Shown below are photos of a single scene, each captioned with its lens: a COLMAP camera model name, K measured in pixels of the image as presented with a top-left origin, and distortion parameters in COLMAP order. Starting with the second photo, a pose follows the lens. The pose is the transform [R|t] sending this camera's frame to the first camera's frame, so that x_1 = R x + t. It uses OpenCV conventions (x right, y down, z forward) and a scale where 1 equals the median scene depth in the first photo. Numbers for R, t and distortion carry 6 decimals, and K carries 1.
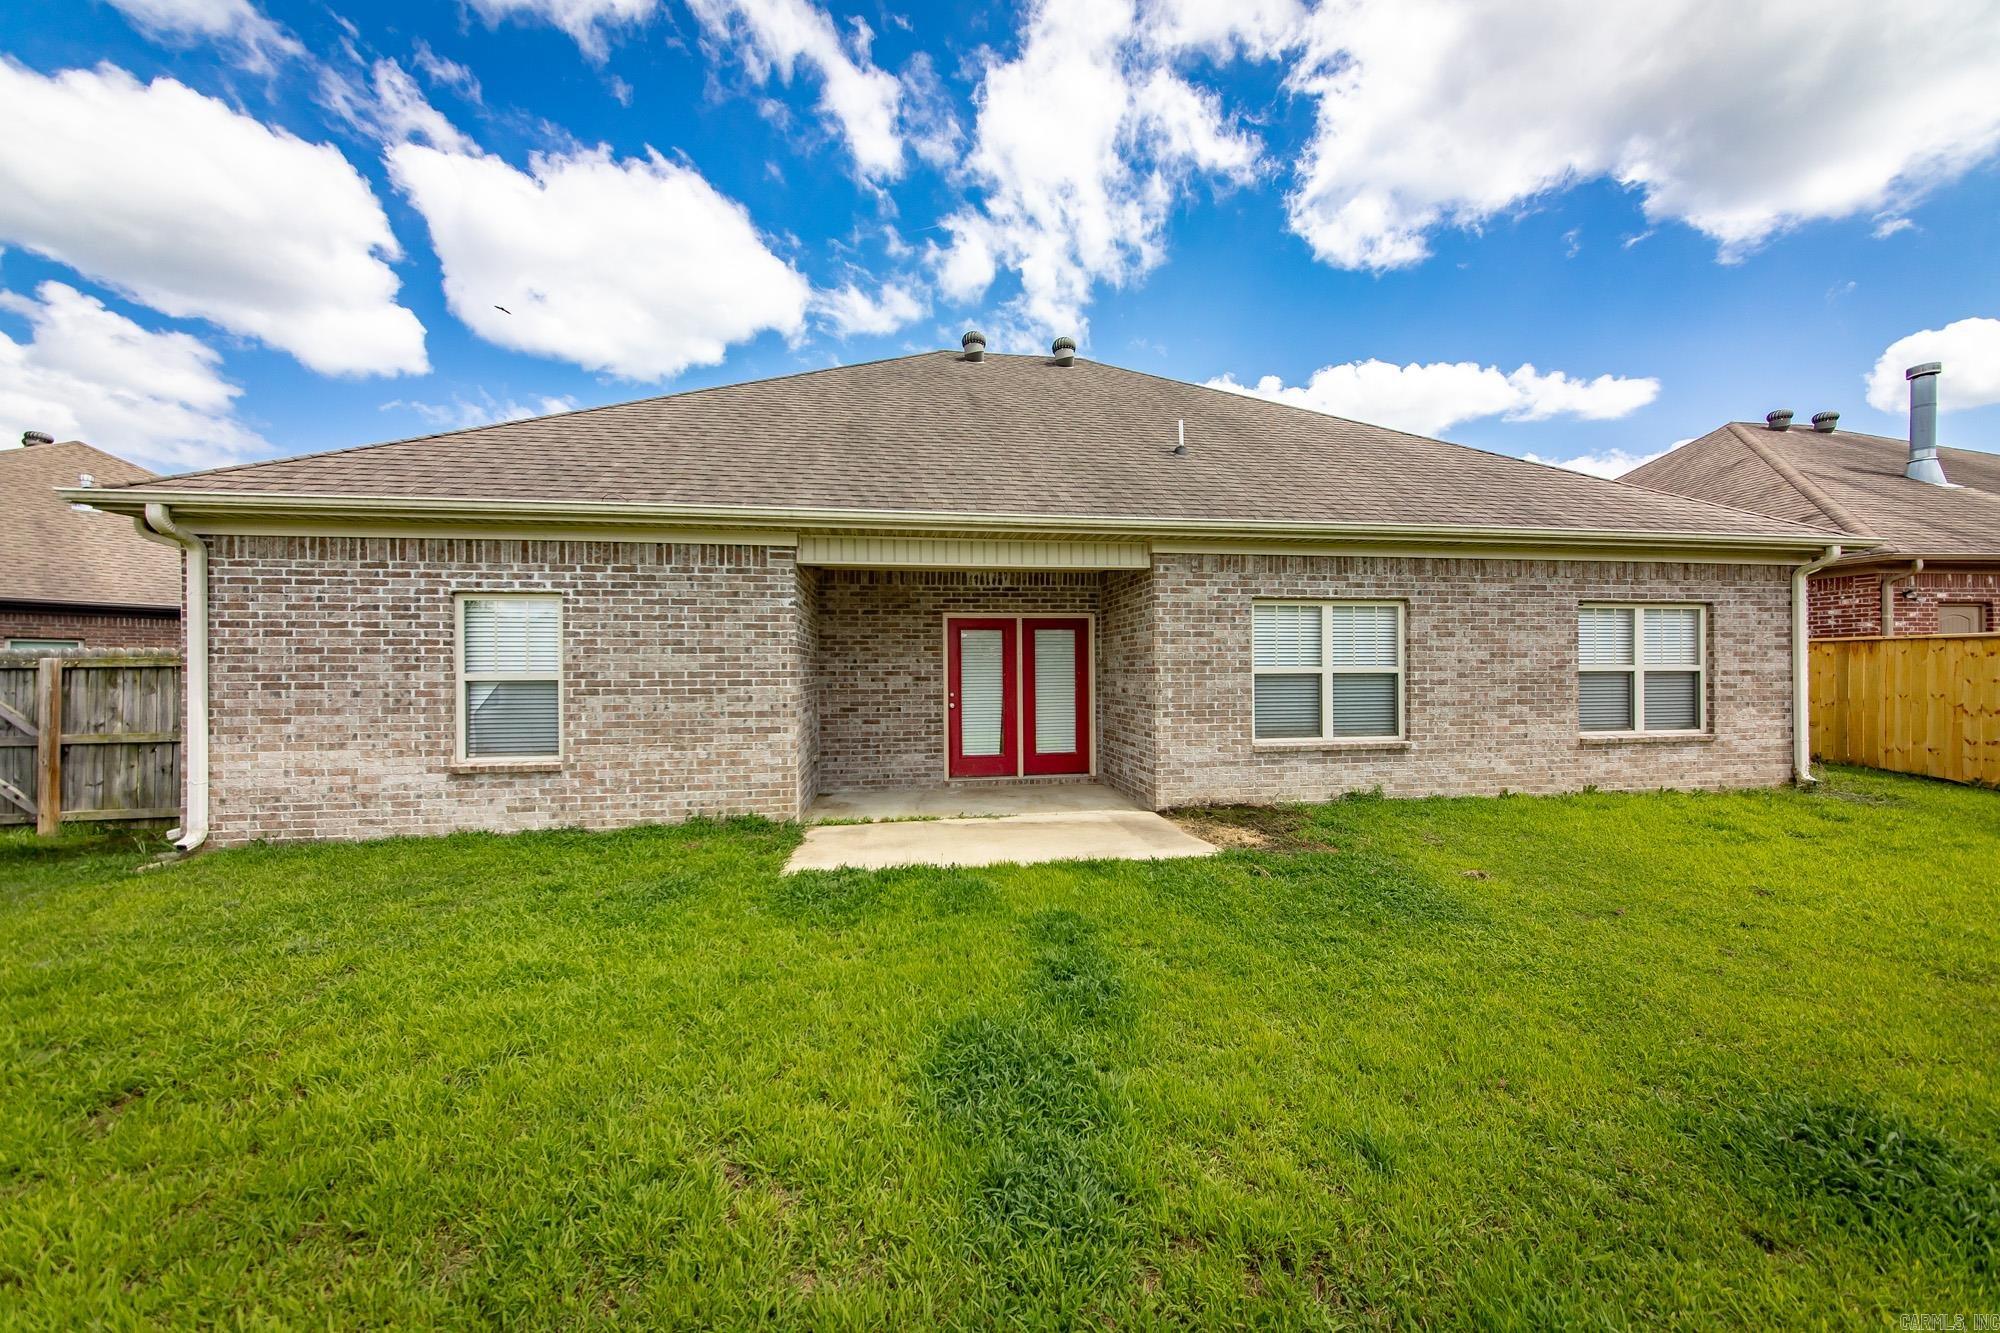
lens RADIAL K [[725.3, 0, 1016.1], [0, 725.3, 692.3], [0, 0, 1]] dist [-0.004882, 0.001449]
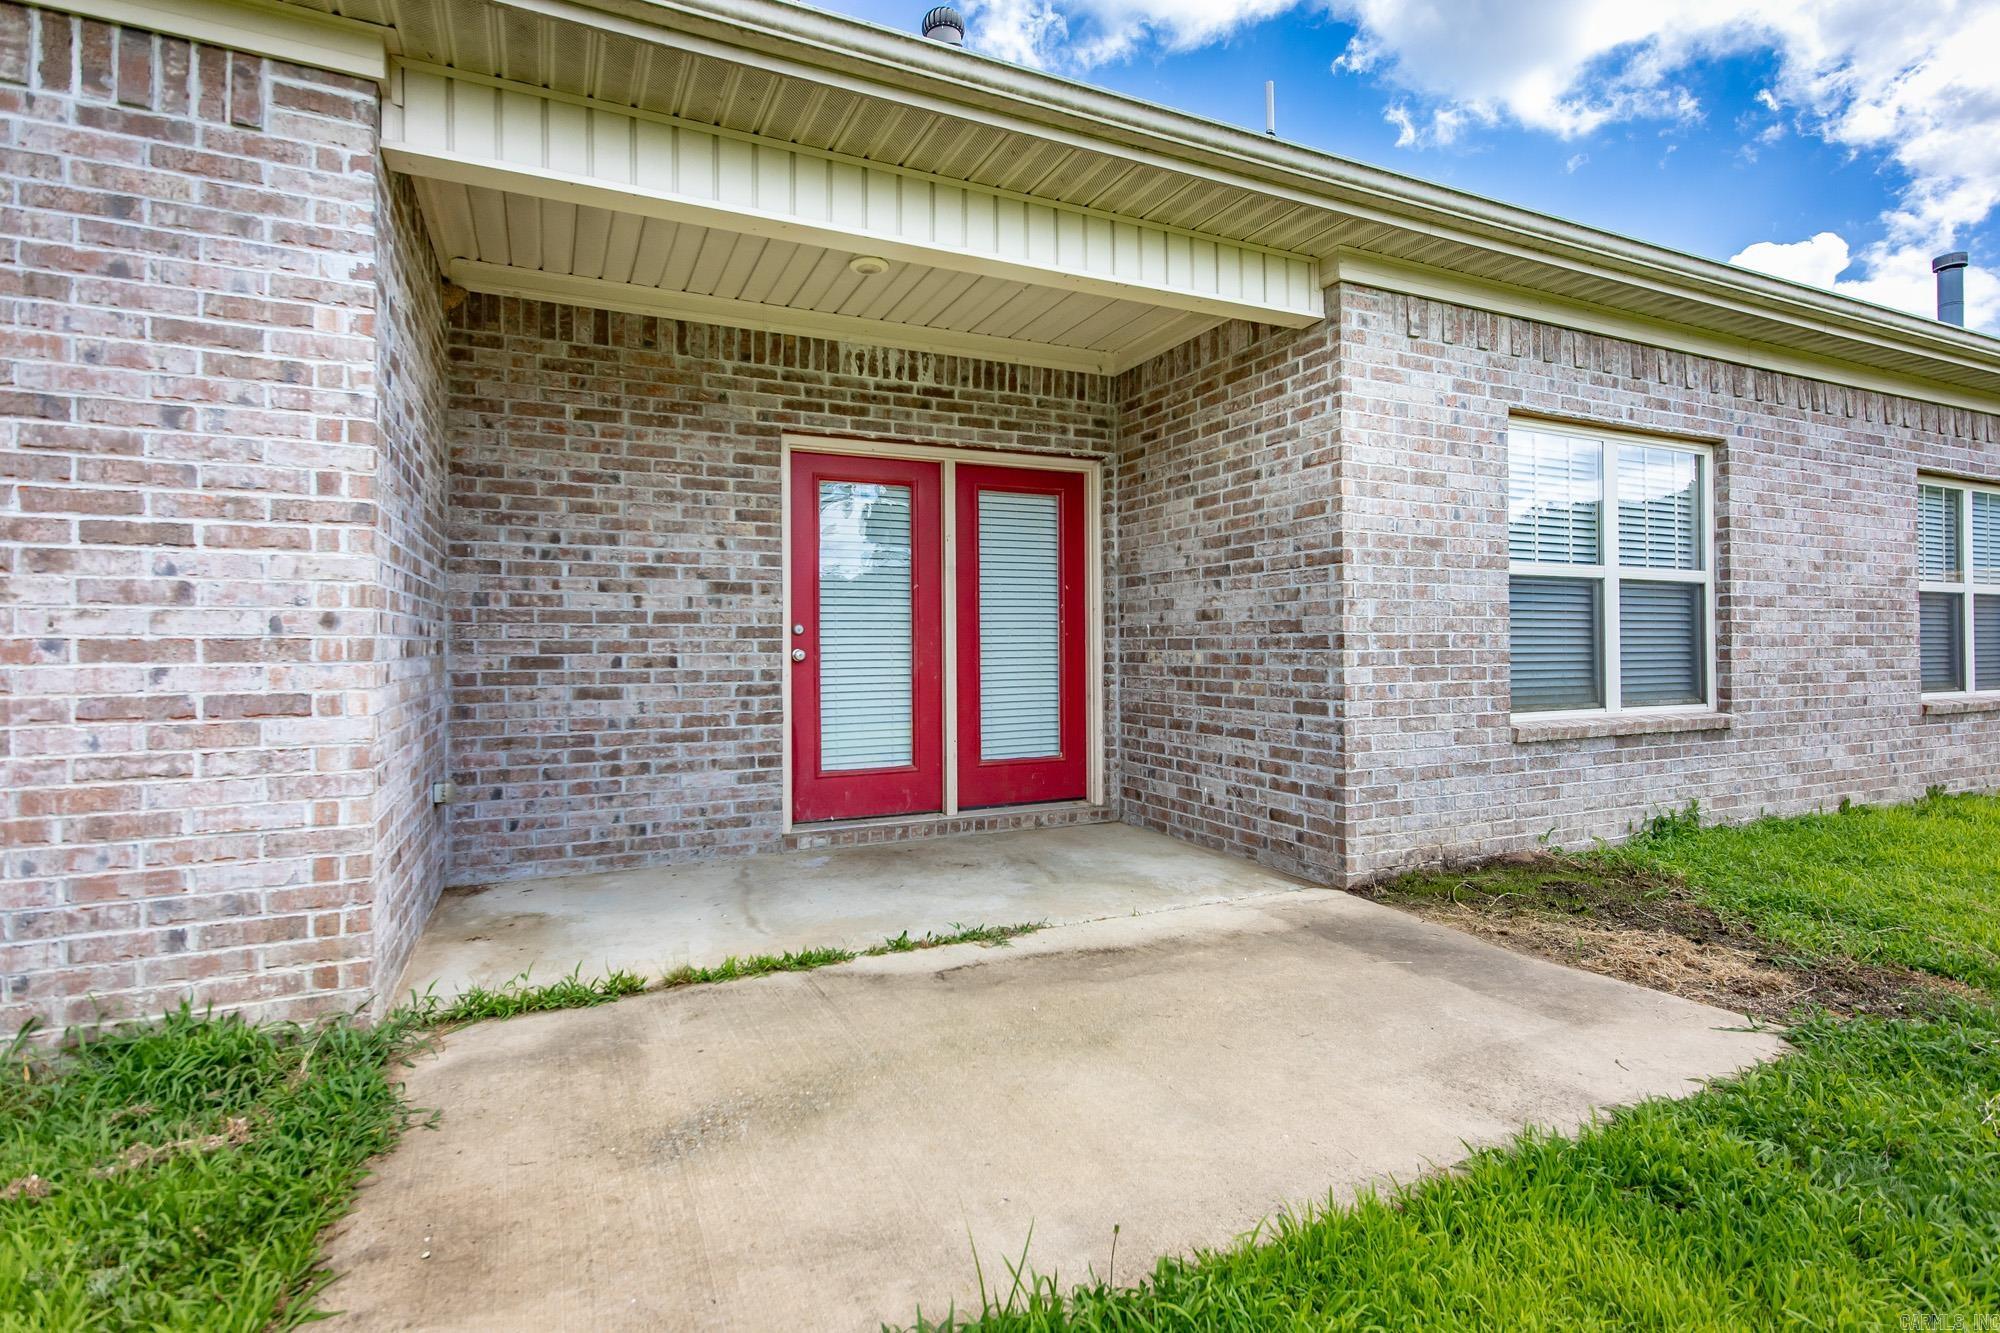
lens RADIAL K [[952.2, 0, 1012.7], [0, 952.2, 649.5], [0, 0, 1]] dist [0.001013, 0.000705]
pose [[0.959552, 0.000725, 0.281531, -0.145182], [0.007941, 0.999529, -0.029638, 0.038080], [-0.281420, 0.030675, 0.959094, 0.494072]]
